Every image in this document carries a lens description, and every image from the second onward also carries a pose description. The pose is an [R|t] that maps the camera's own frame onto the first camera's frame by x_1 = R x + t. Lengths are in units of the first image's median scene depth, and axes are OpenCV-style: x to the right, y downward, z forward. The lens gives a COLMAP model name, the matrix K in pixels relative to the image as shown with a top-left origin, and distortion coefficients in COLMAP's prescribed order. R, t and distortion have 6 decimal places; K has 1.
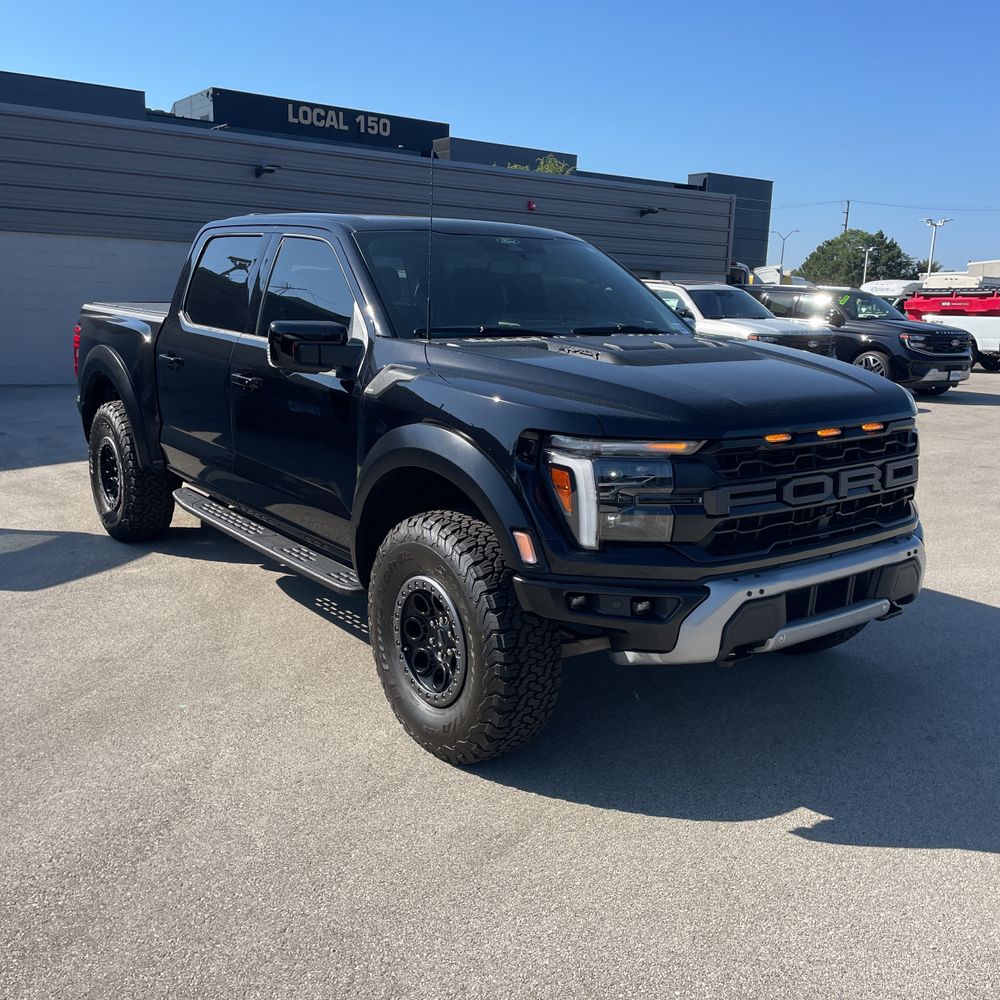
lens RADIAL K [[1003.9, 0, 515.1], [0, 1003.9, 499.3], [0, 0, 1]] dist [0.072393, -0.030717]
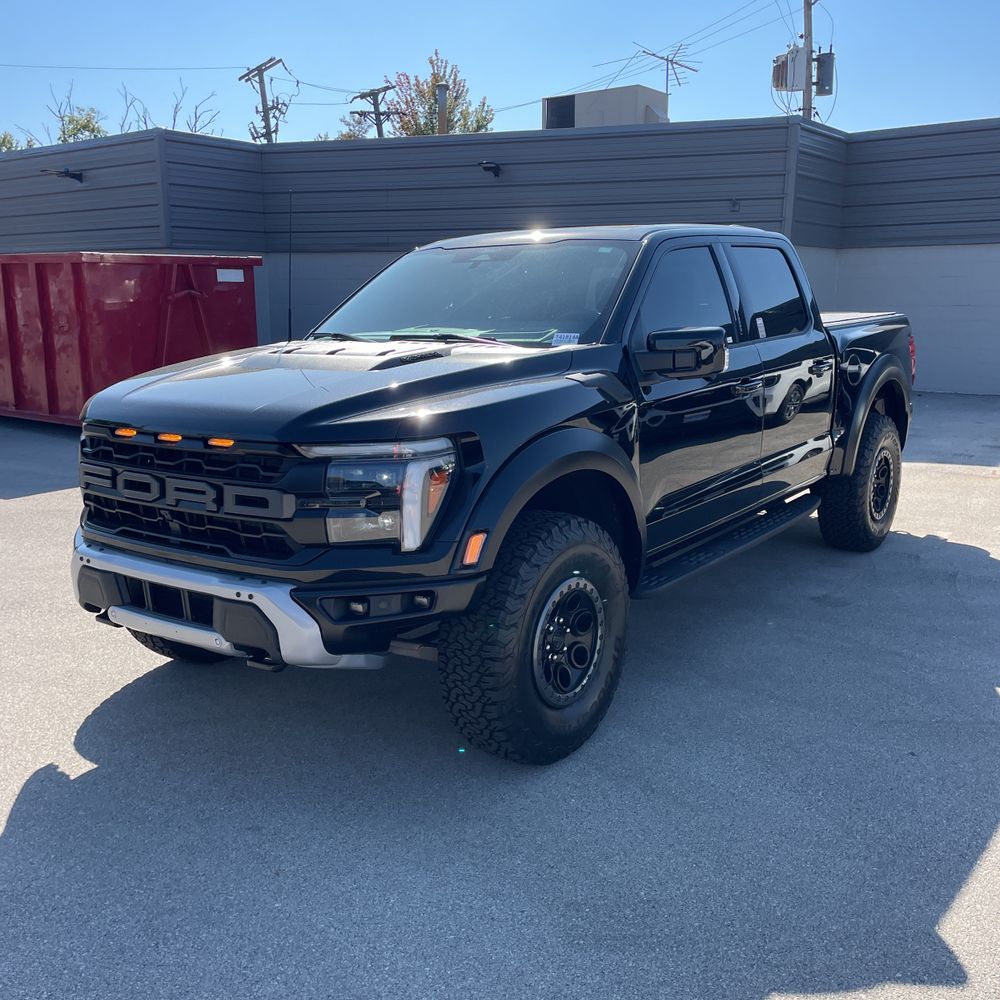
lens RADIAL K [[1001.4, 0, 497.3], [0, 1001.4, 485.6], [0, 0, 1]] dist [0.103107, -0.129898]
pose [[0.275584, 0.149516, -0.949578, 1.282593], [-0.172519, 0.979484, 0.104157, -0.169714], [0.945669, 0.135116, 0.295724, 0.958394]]
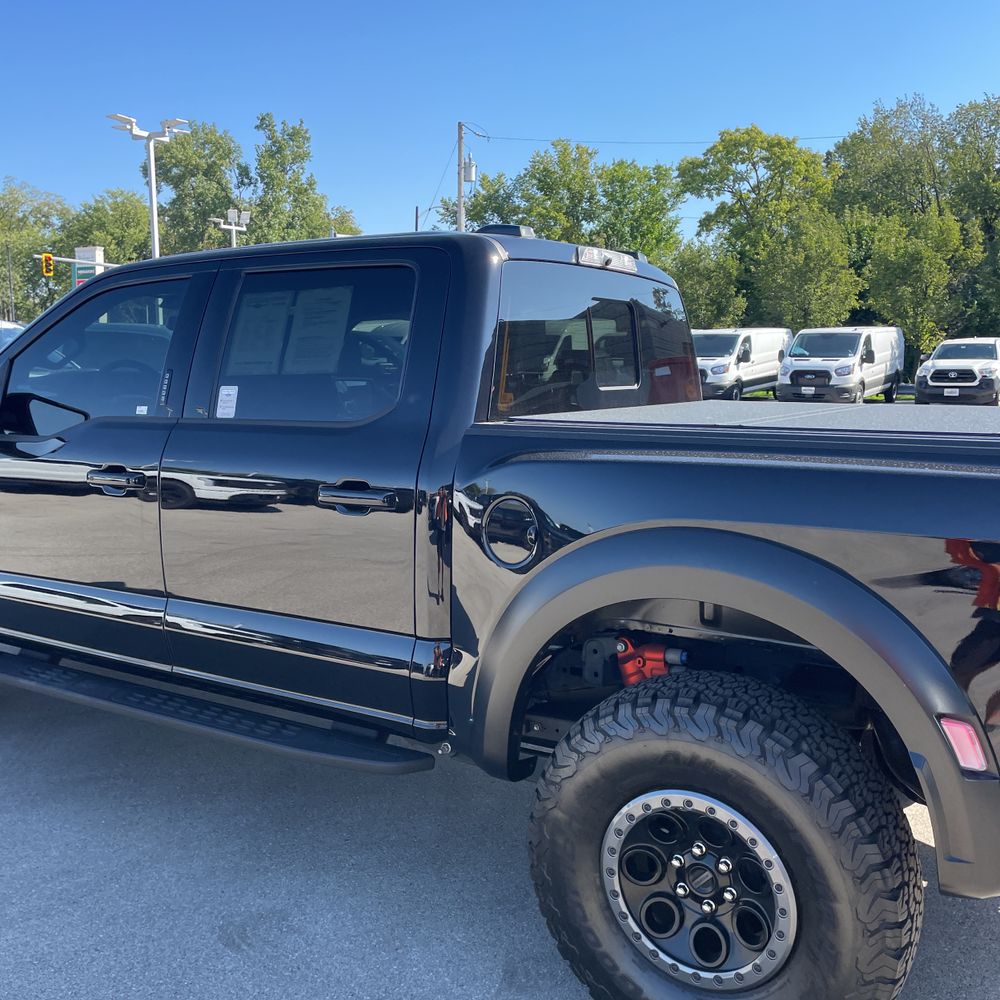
lens RADIAL K [[1012.2, 0, 493.5], [0, 1012.2, 489.2], [0, 0, 1]] dist [0.090967, -0.117998]
pose [[-0.933134, 0.012653, -0.359305, 0.105076], [-0.105165, 0.946064, 0.306436, -0.528232], [0.343803, 0.323732, -0.881474, 2.588983]]
